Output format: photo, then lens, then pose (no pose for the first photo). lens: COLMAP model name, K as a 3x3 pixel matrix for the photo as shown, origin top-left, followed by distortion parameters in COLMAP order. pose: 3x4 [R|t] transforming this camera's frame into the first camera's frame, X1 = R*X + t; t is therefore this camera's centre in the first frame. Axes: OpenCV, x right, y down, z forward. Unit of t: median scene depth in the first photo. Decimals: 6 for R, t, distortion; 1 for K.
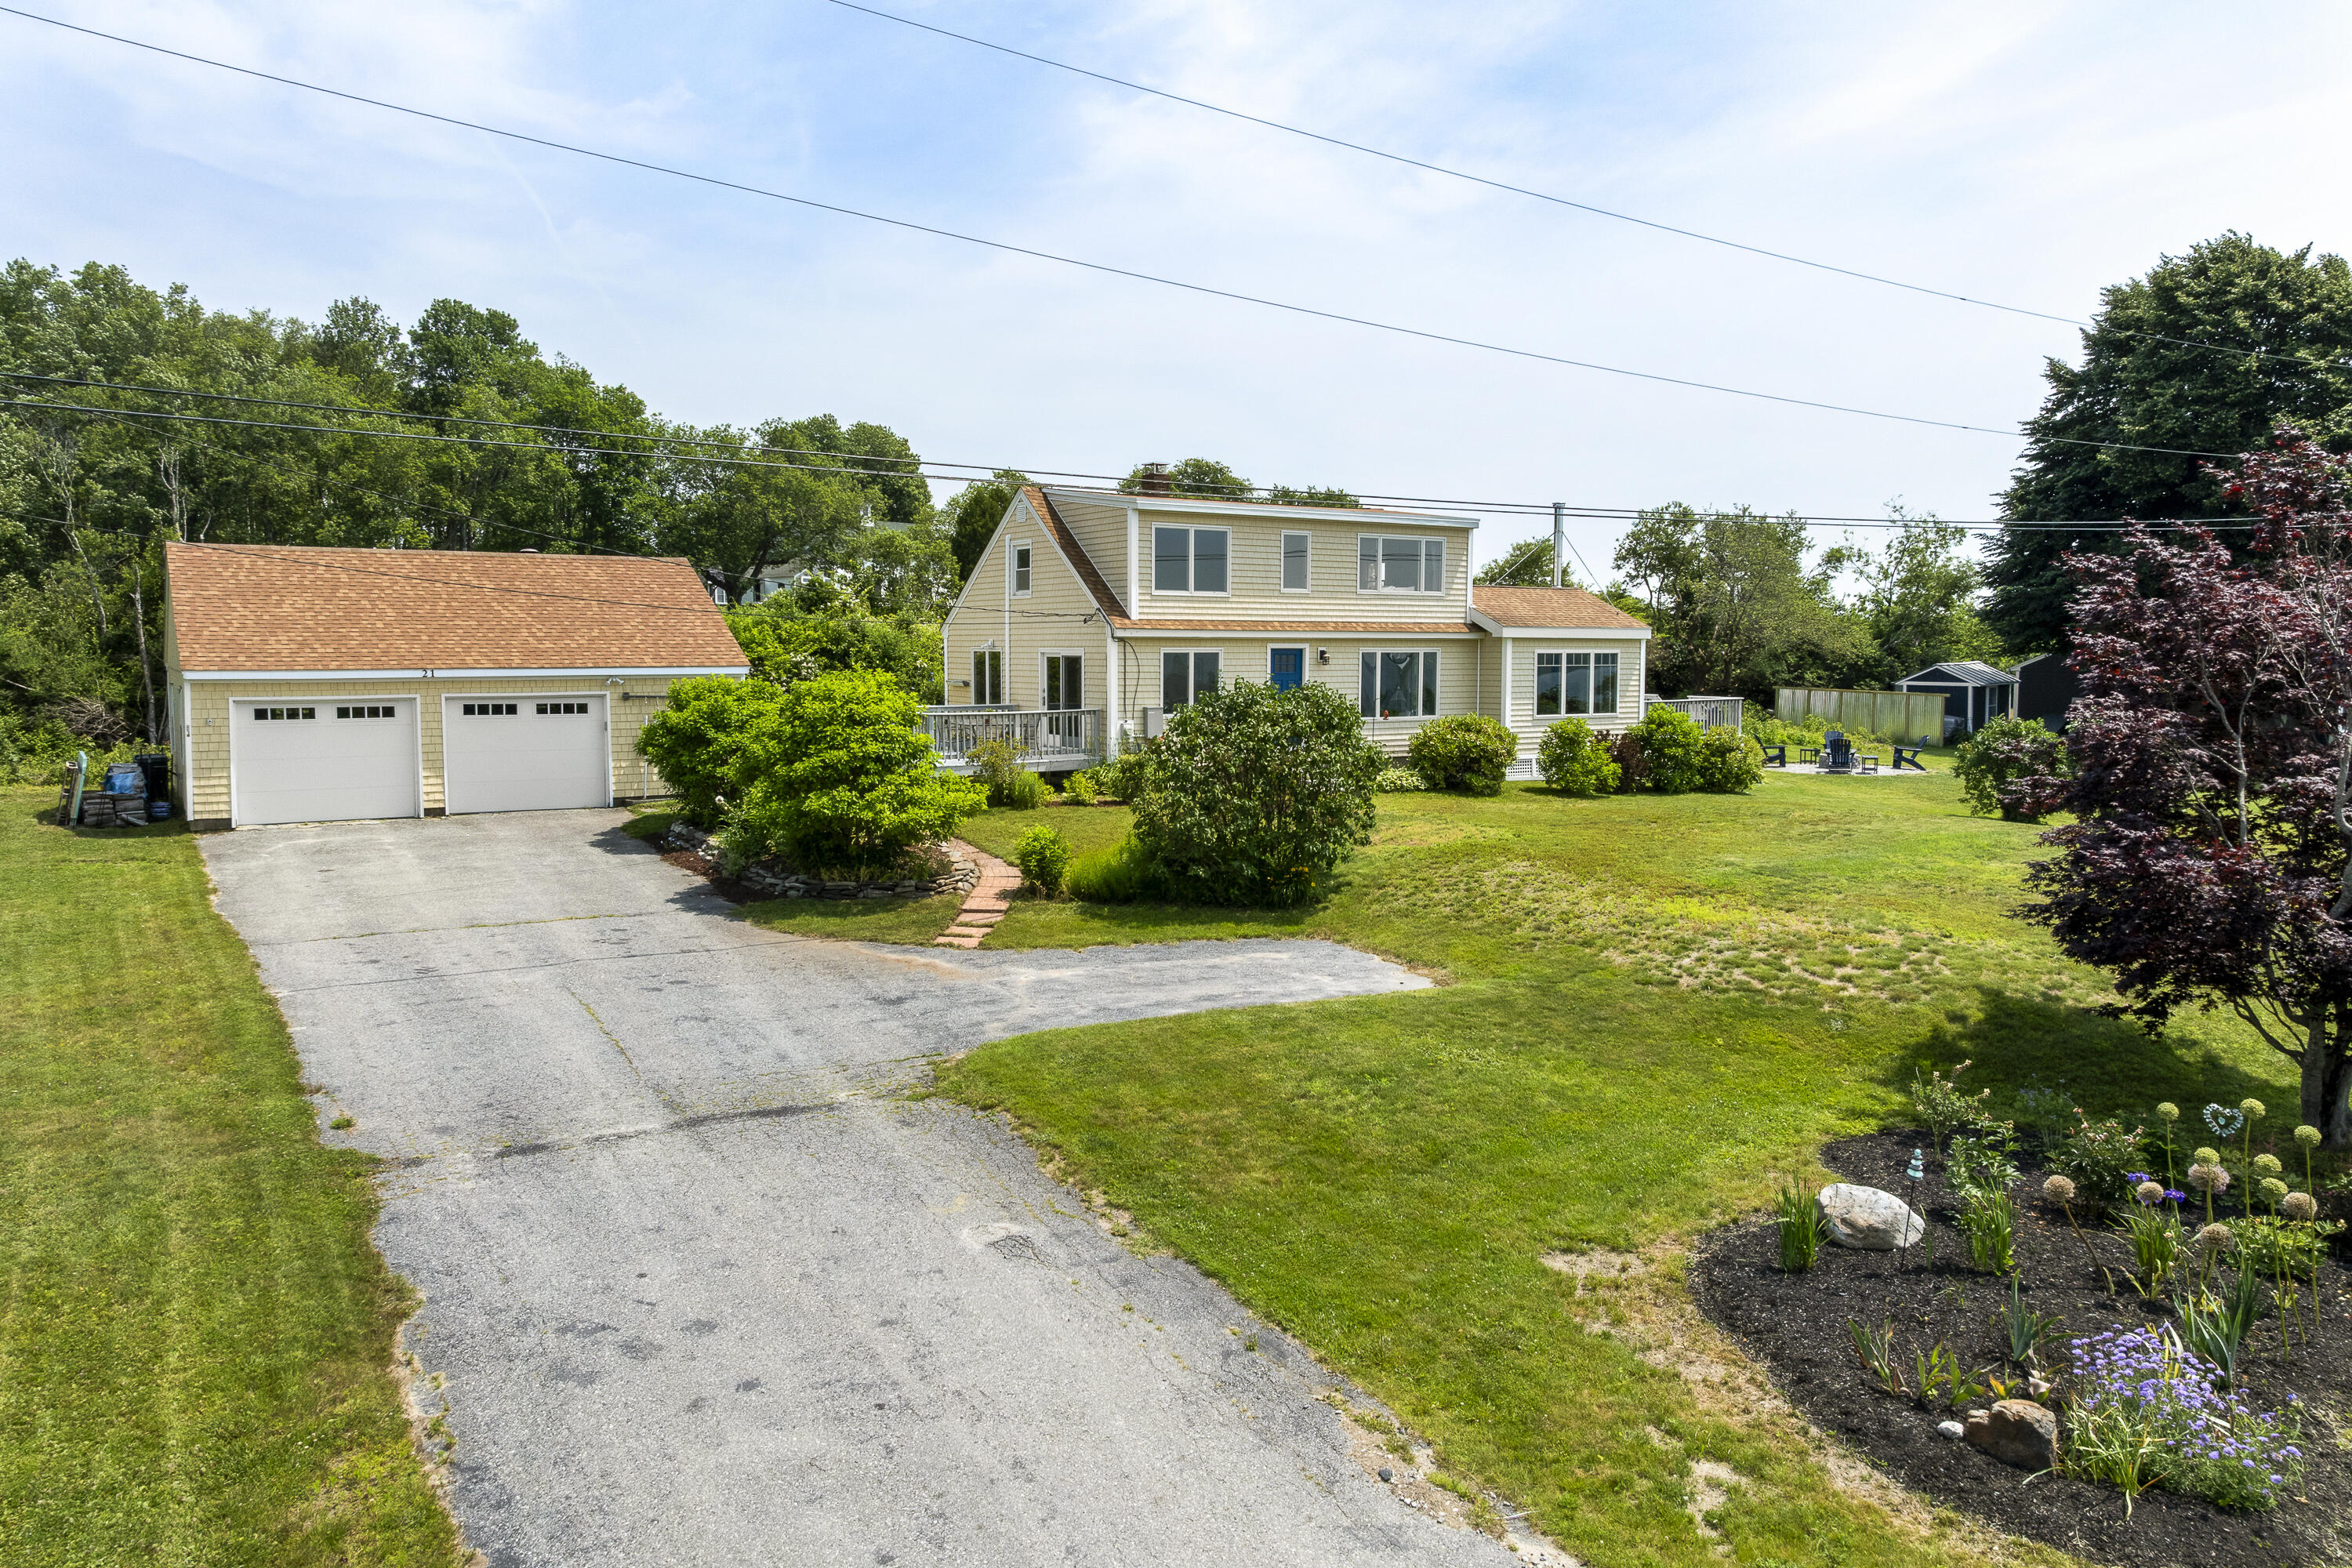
lens RADIAL K [[1639.2, 0, 1176.0], [0, 1639.2, 784.0], [0, 0, 1]] dist [0.000836, -0.005772]
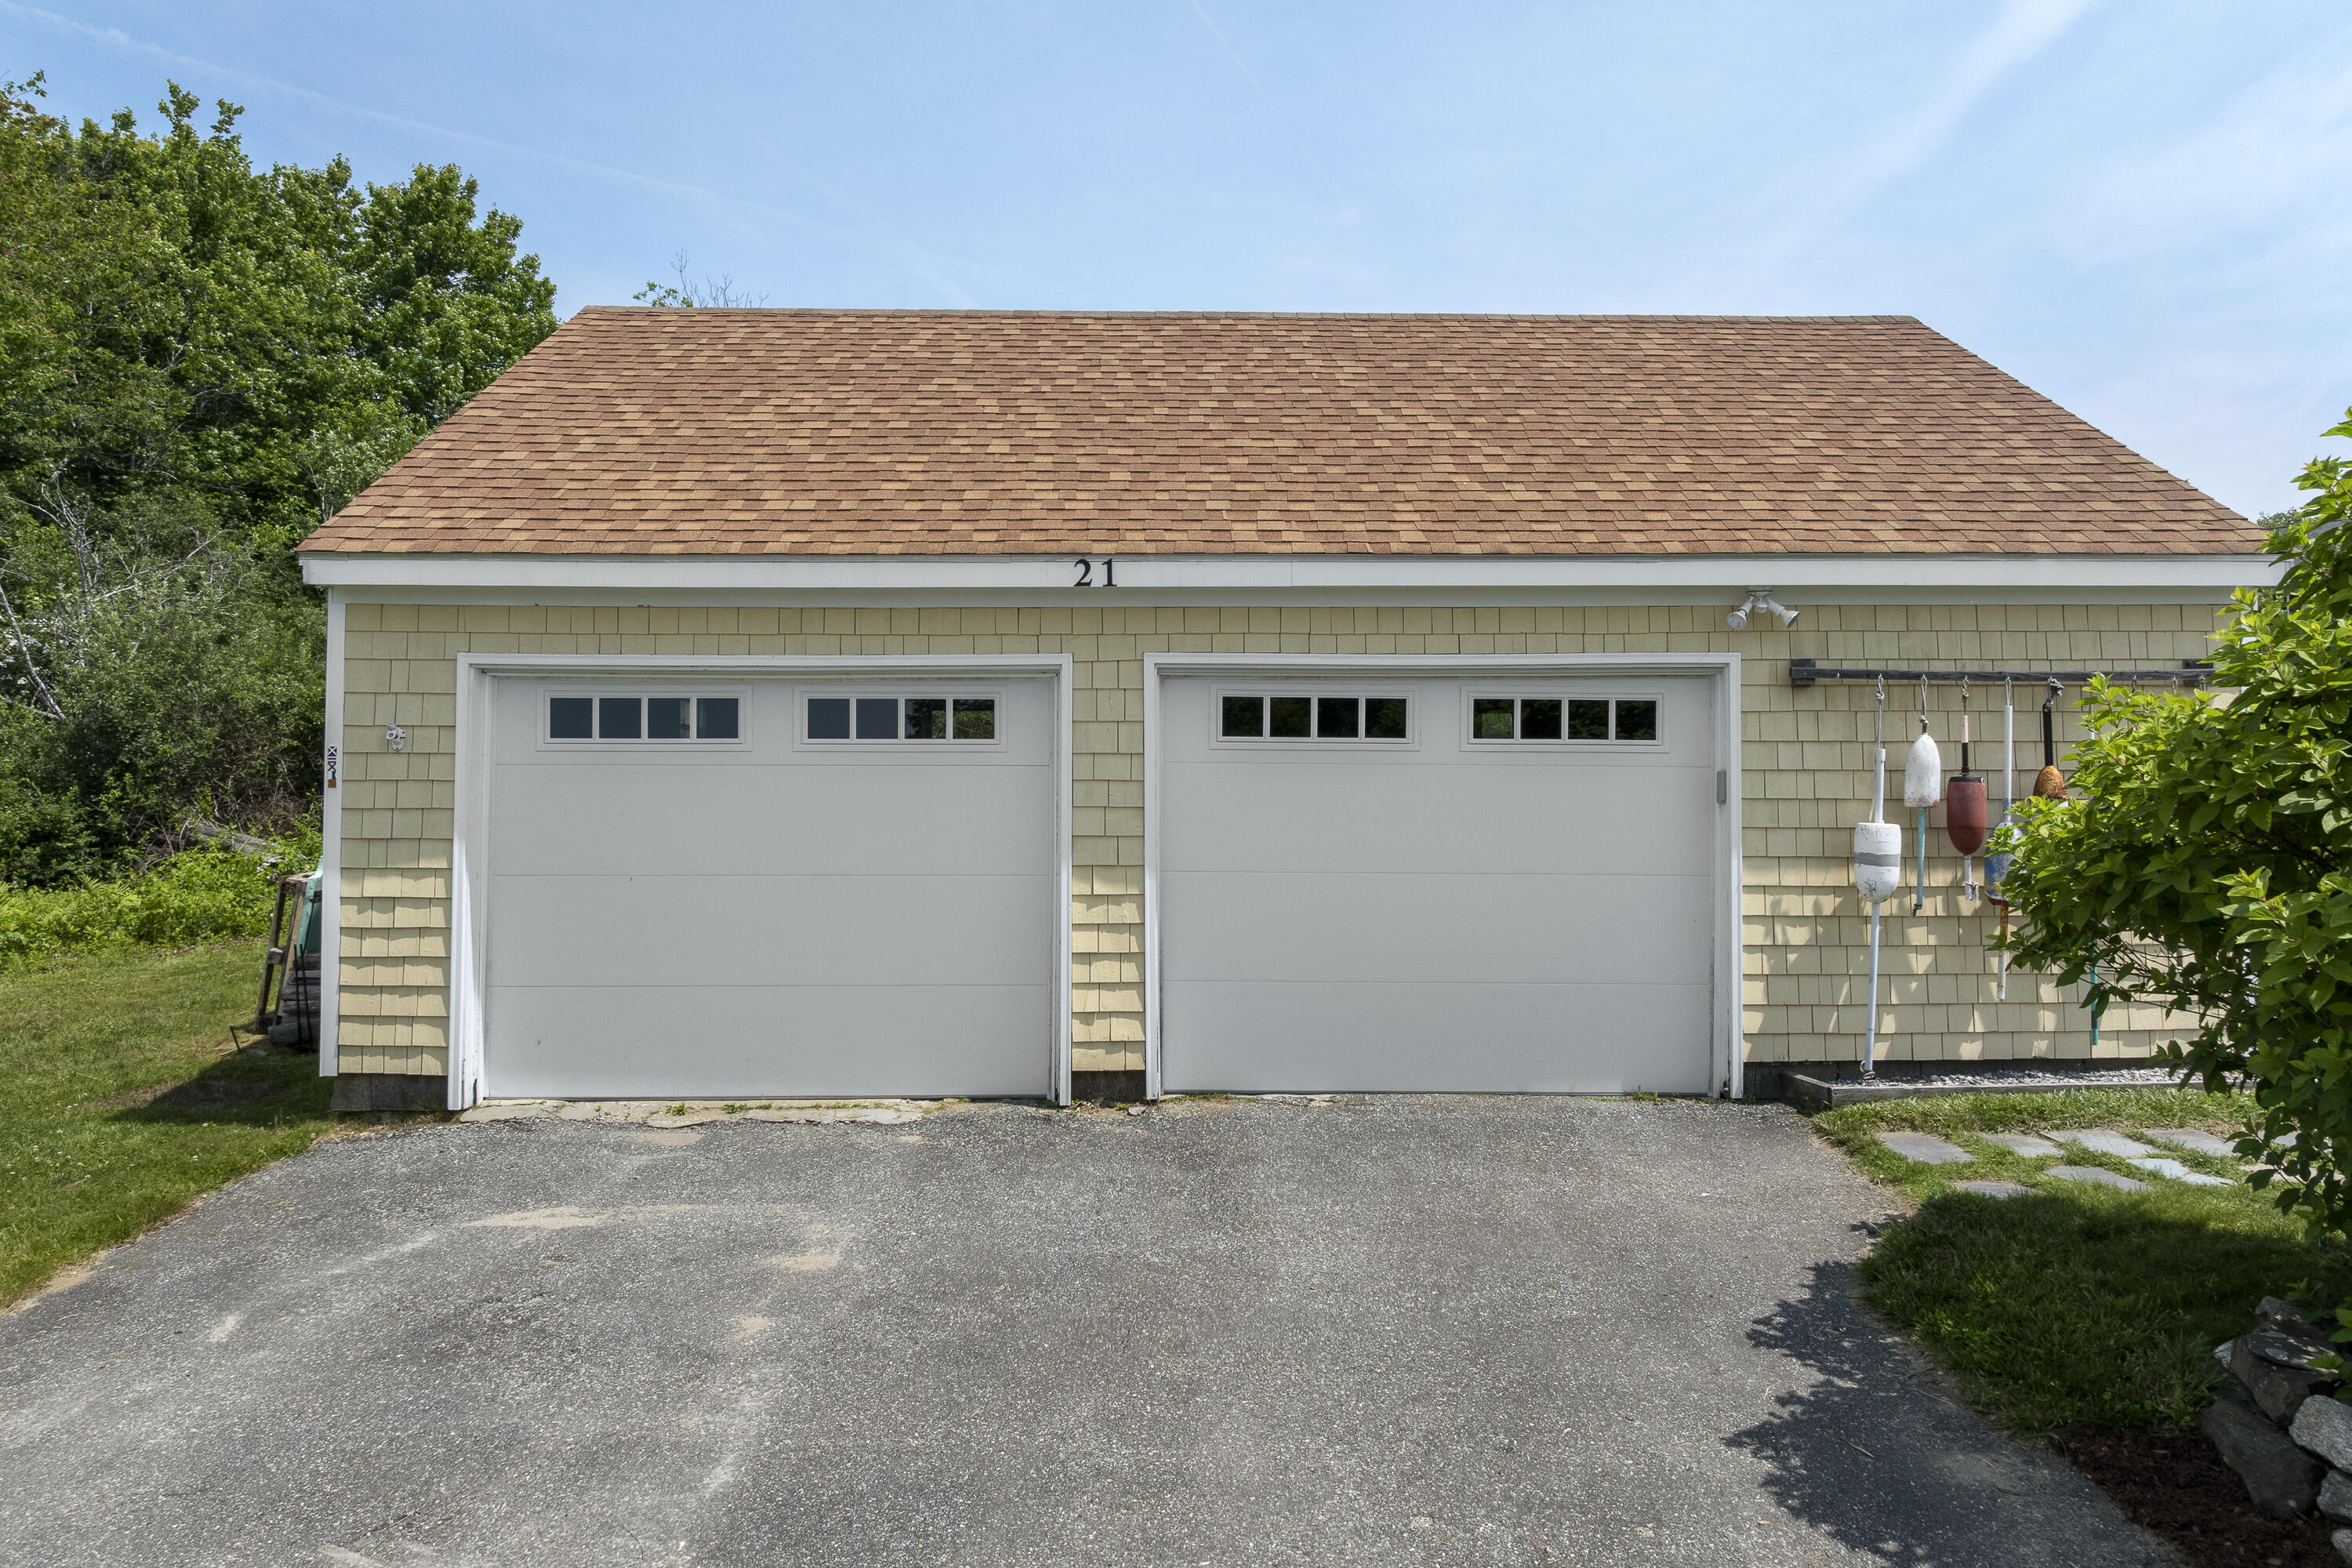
lens RADIAL K [[1639.2, 0, 1176.0], [0, 1639.2, 784.0], [0, 0, 1]] dist [0.000836, -0.005772]
pose [[0.847256, 0.001308, -0.531183, -0.293599], [-0.042920, 0.996896, -0.066004, -0.015317], [0.529448, 0.078721, 0.844682, 0.760754]]
